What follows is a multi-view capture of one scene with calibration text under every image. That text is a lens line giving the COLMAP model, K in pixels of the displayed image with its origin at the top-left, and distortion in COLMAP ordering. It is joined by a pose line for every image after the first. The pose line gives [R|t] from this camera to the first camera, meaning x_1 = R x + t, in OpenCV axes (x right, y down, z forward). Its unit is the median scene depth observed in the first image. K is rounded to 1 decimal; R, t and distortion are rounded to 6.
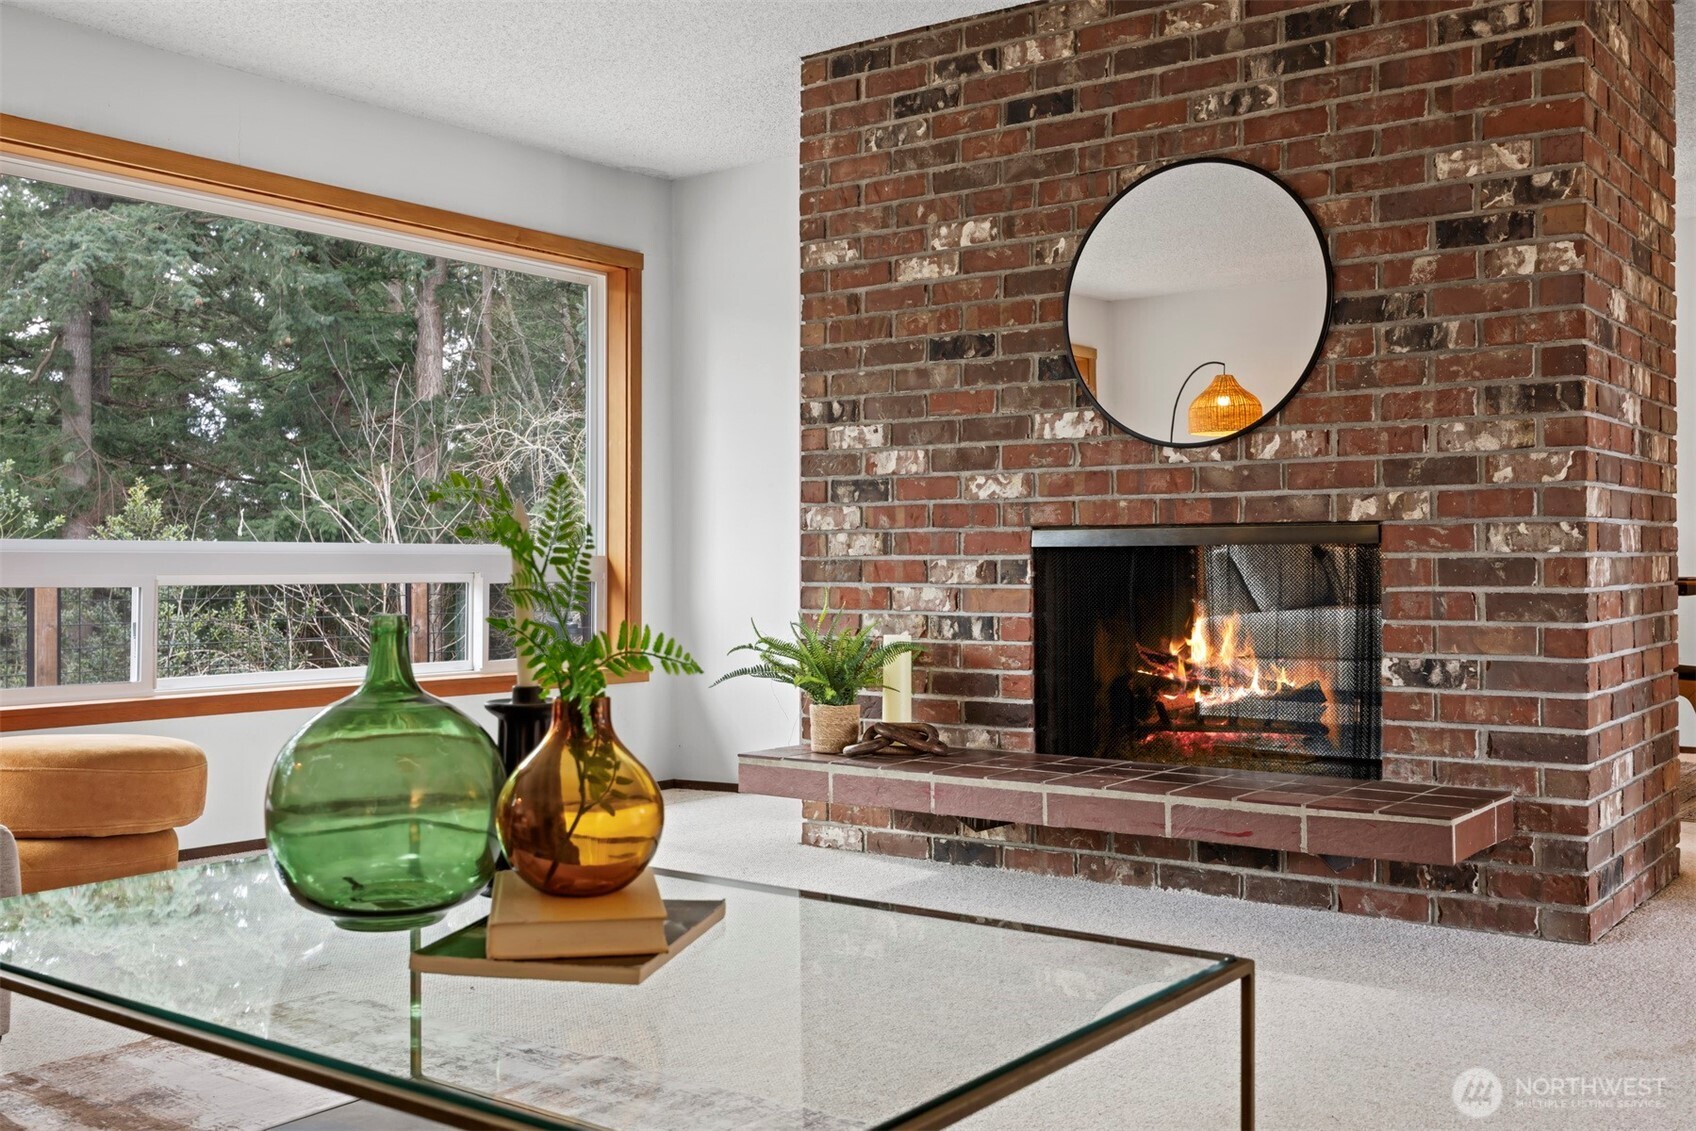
lens RADIAL K [[1633.9, 0, 853.0], [0, 1633.9, 559.0], [0, 0, 1]] dist [-0.004390, 0.000000]
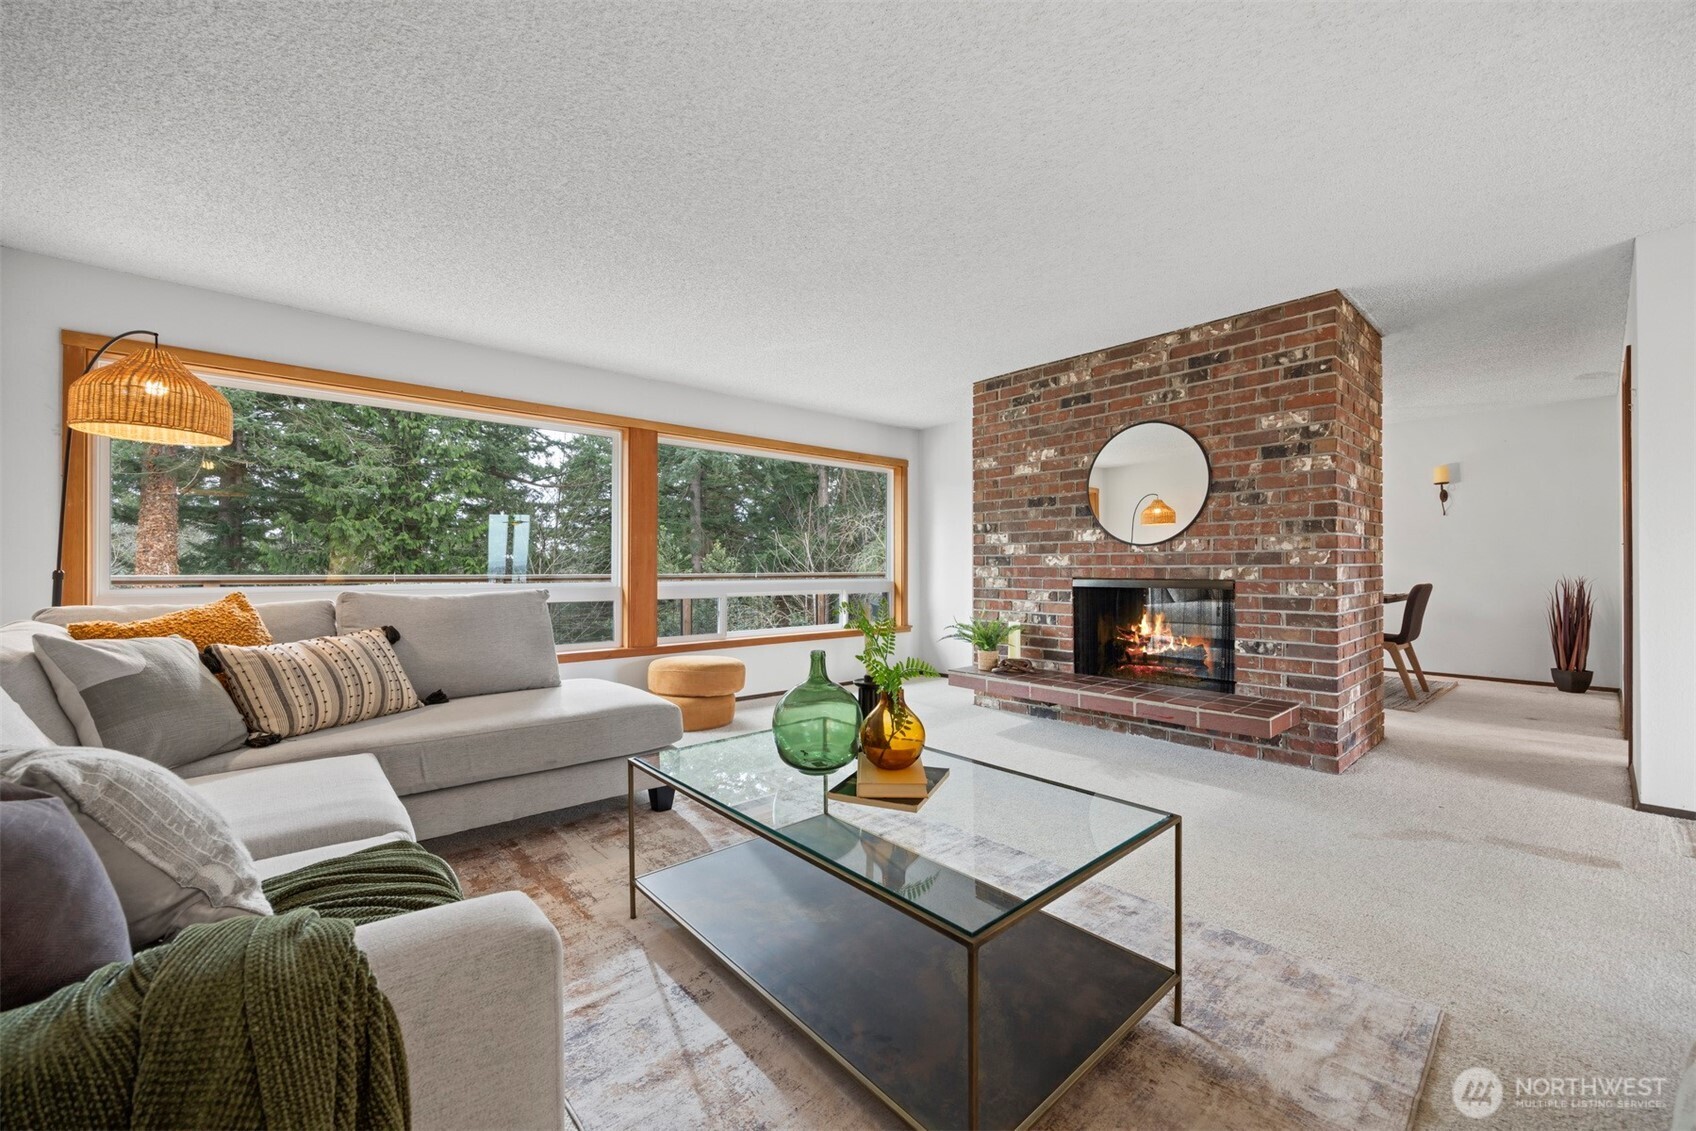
lens RADIAL K [[657.0, 0, 852.0], [0, 657.0, 568.1], [0, 0, 1]] dist [-0.005241, 0.000273]
pose [[0.978133, -0.001627, -0.207976, -0.005941], [0.002655, 0.999986, 0.004663, -0.039623], [0.207965, -0.005113, 0.978123, -0.000926]]
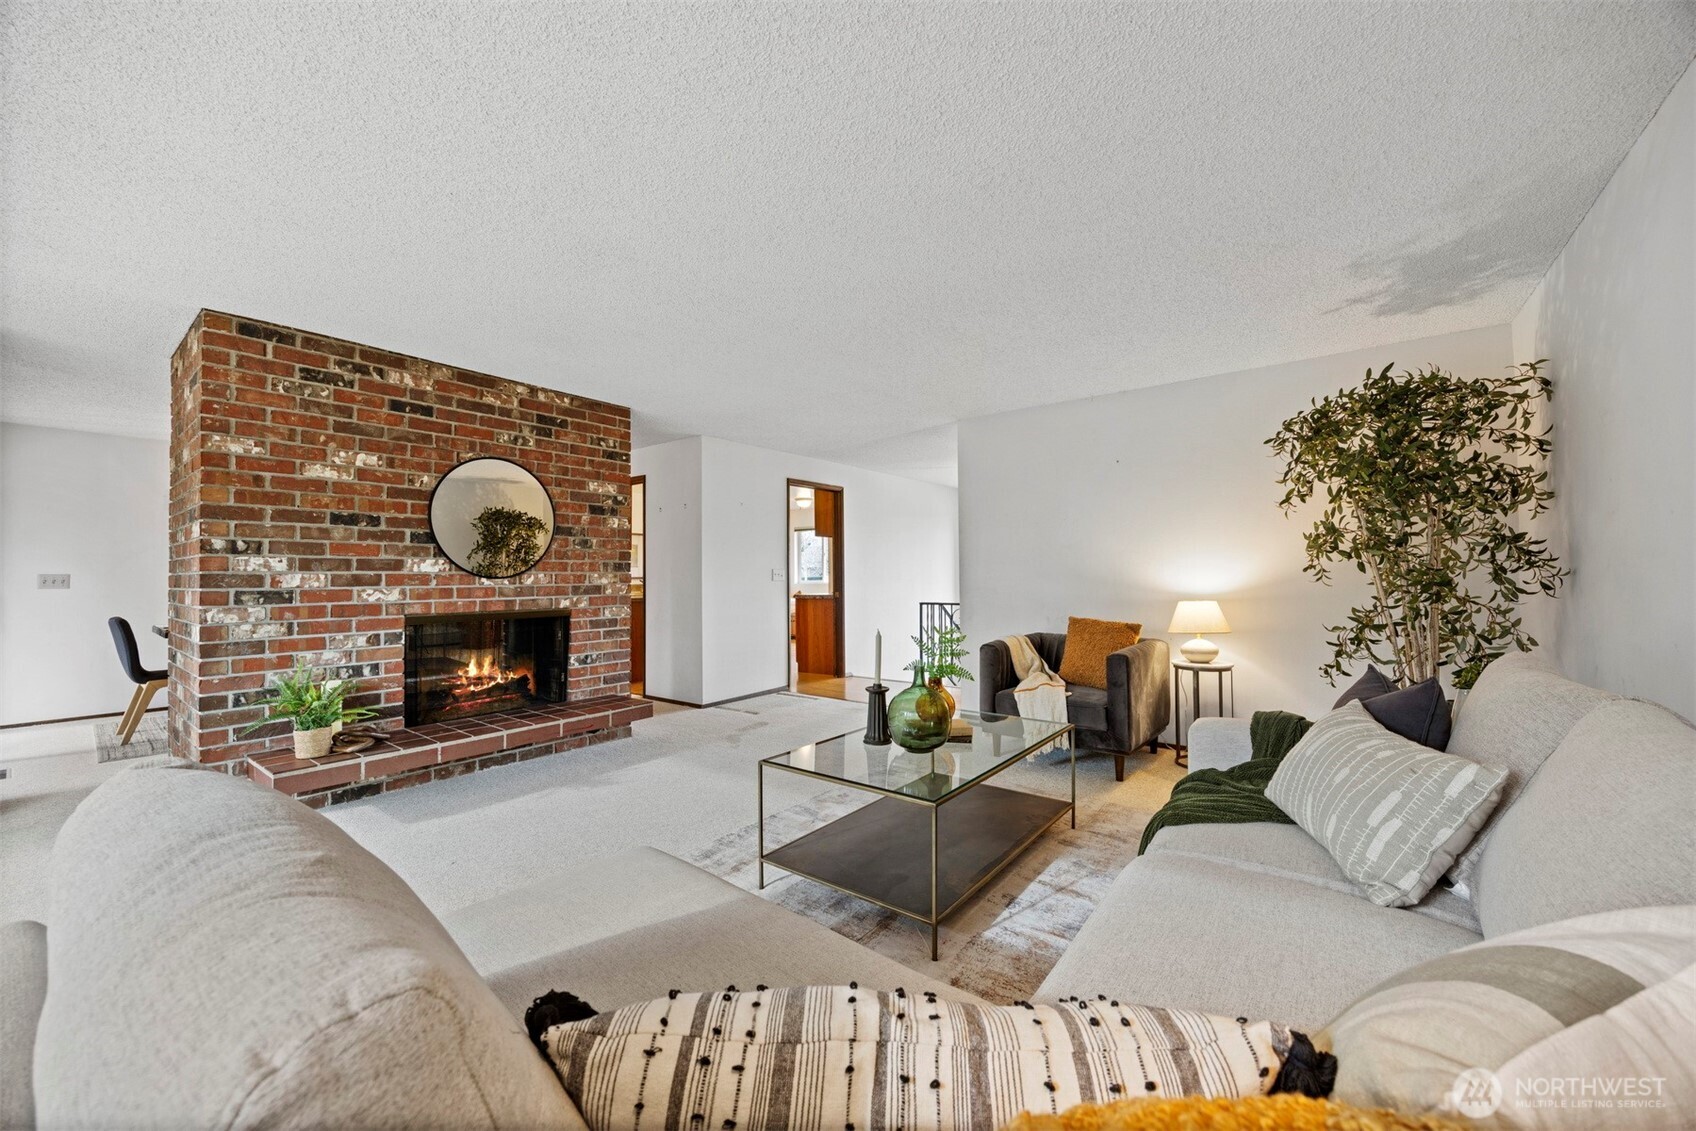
lens RADIAL K [[657.0, 0, 844.3], [0, 657.0, 567.1], [0, 0, 1]] dist [-0.005241, 0.000273]
pose [[0.009394, 0.012440, 0.999878, -0.697798], [0.003065, 0.999918, -0.012470, -0.067674], [-0.999951, 0.003182, 0.009356, 0.456994]]
